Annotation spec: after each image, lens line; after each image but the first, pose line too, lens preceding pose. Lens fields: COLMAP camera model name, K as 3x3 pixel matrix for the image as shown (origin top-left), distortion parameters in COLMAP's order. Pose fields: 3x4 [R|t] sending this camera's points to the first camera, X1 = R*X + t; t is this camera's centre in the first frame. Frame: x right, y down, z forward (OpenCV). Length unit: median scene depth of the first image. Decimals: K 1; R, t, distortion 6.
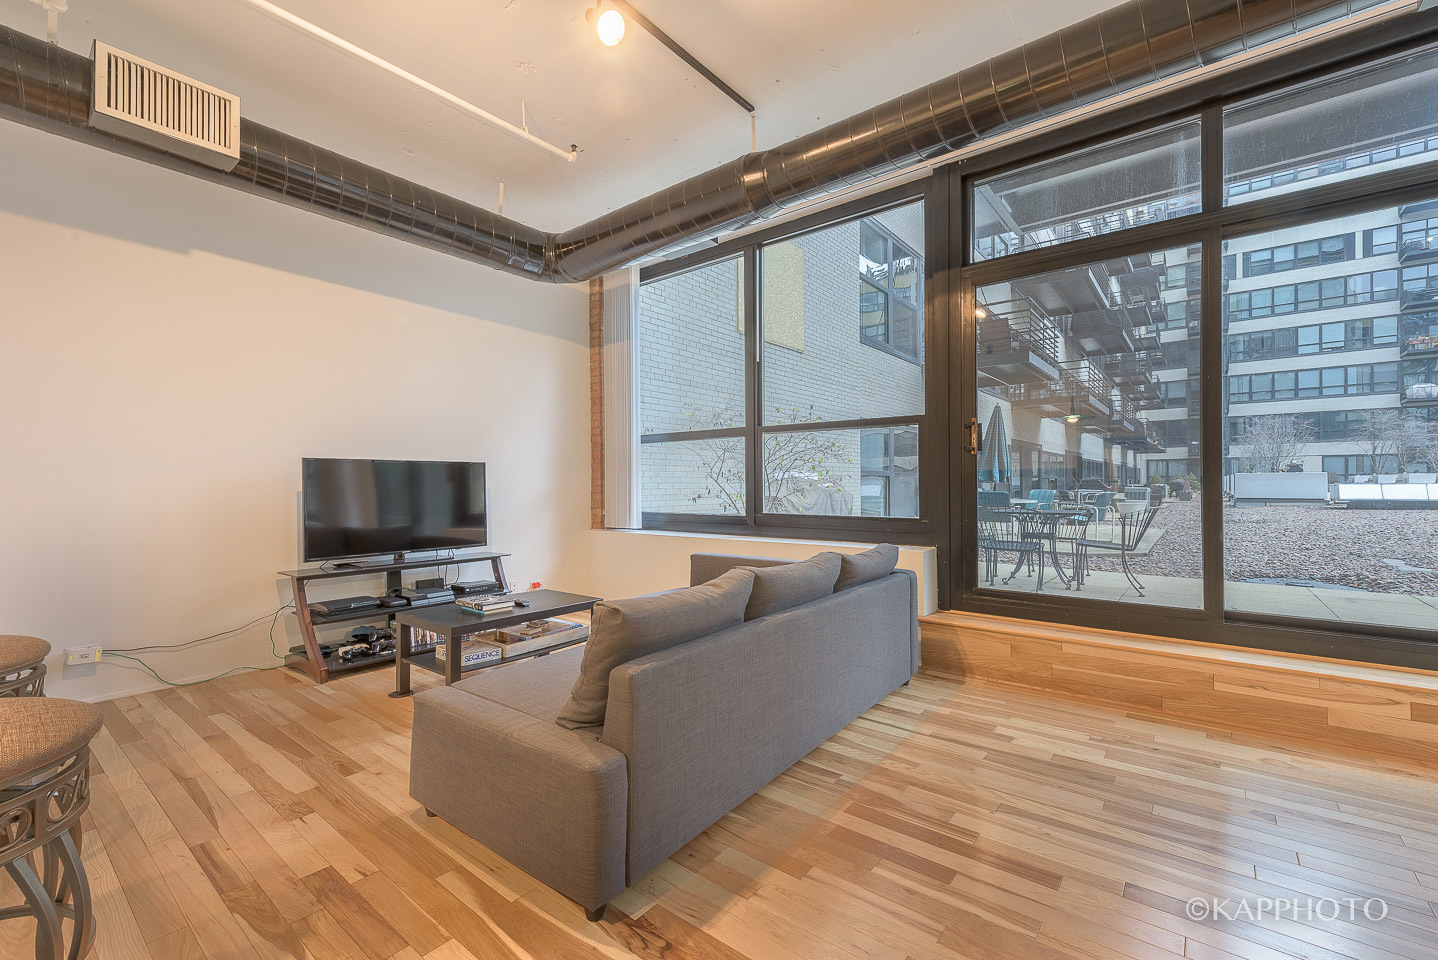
lens RADIAL K [[616.3, 0, 678.6], [0, 616.3, 476.3], [0, 0, 1]] dist [0.011971, -0.002197]
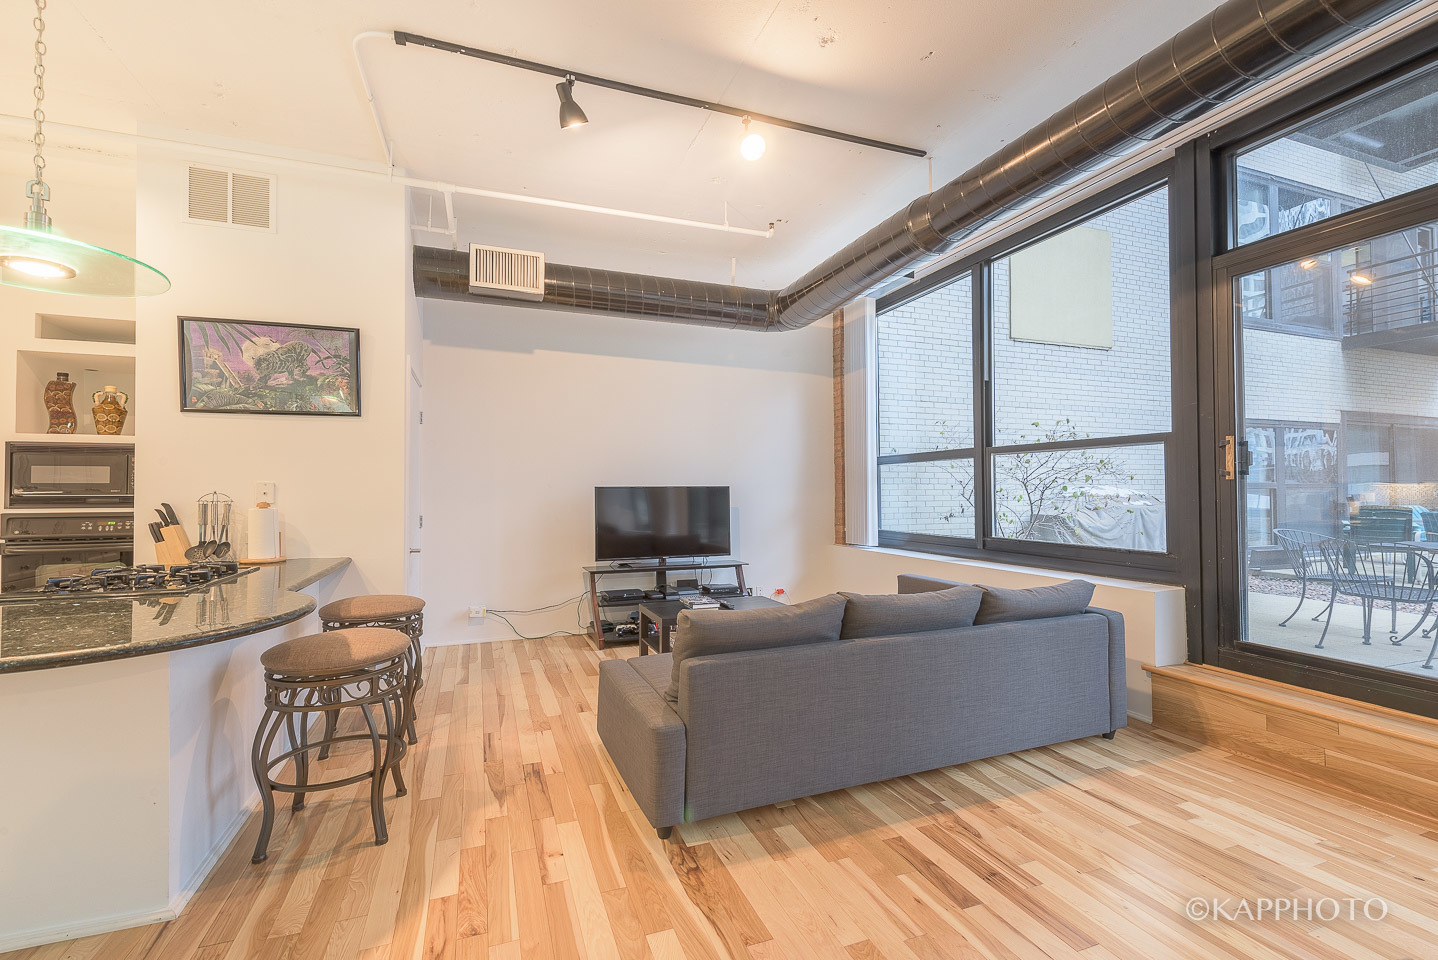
lens RADIAL K [[604.8, 0, 708.7], [0, 604.8, 474.7], [0, 0, 1]] dist [0.008213, -0.001426]
pose [[0.870135, -0.009840, -0.492716, 0.272674], [0.005369, 0.999931, -0.010487, -0.037975], [0.492785, 0.006480, 0.870127, -0.061133]]
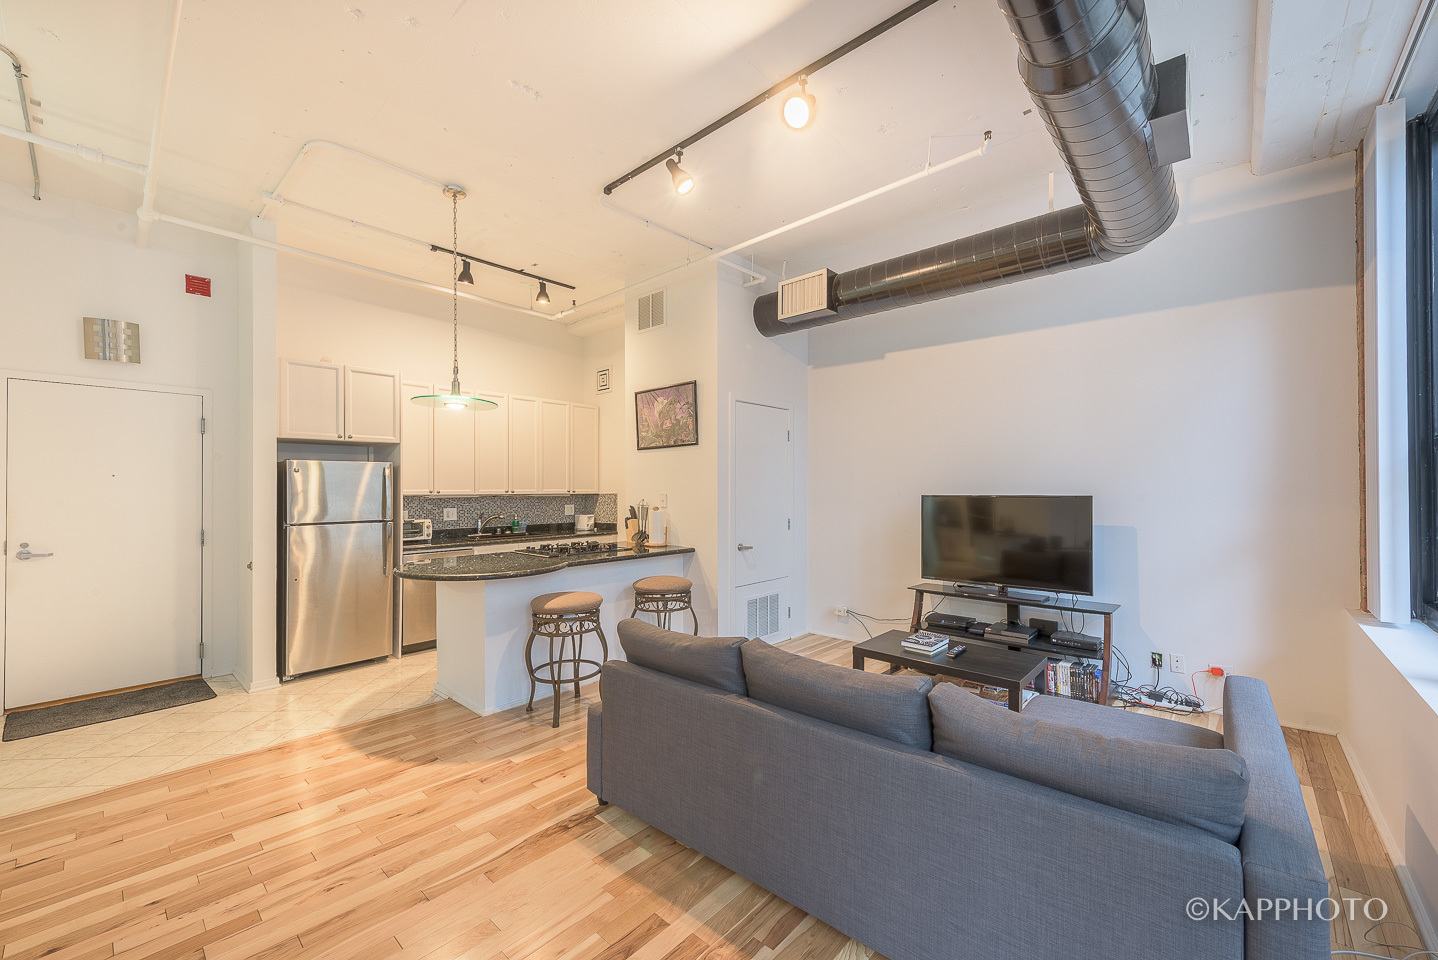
lens RADIAL K [[616.3, 0, 695.3], [0, 616.3, 474.7], [0, 0, 1]] dist [0.011971, -0.002197]
pose [[-0.053841, -0.015590, -0.998428, 0.630744], [0.019060, 0.999680, -0.016638, -0.056780], [0.998368, -0.019926, -0.053527, 0.548856]]
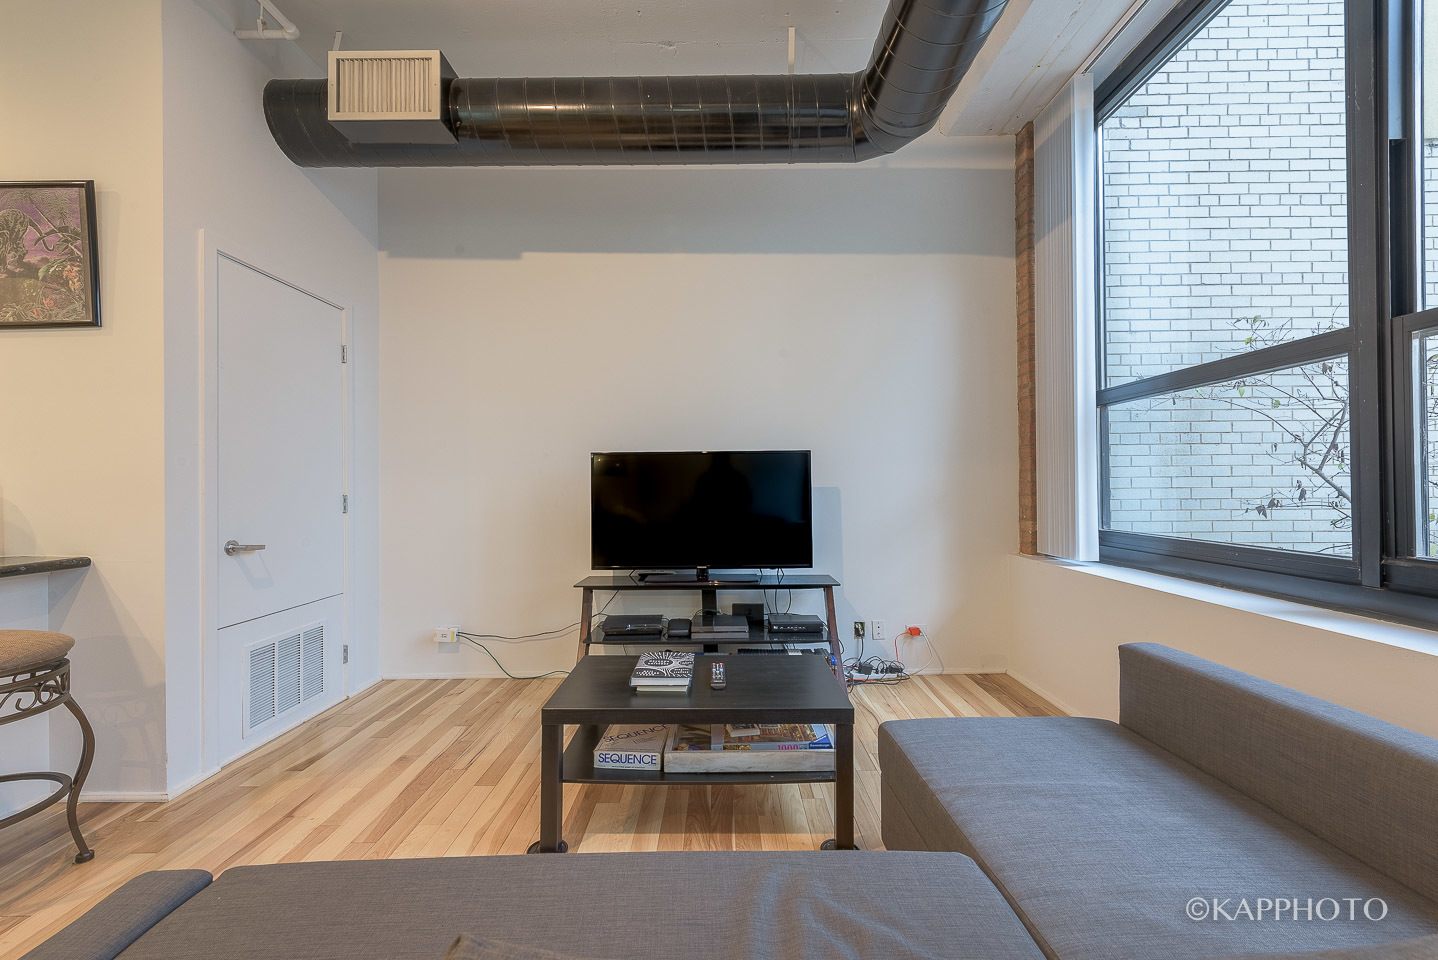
lens RADIAL K [[616.3, 0, 730.6], [0, 616.3, 479.8], [0, 0, 1]] dist [0.011971, -0.002197]
pose [[0.672590, -0.002771, -0.740010, 0.172470], [0.013343, 0.999876, 0.008384, 0.005866], [0.739895, -0.015513, 0.672543, 0.530348]]
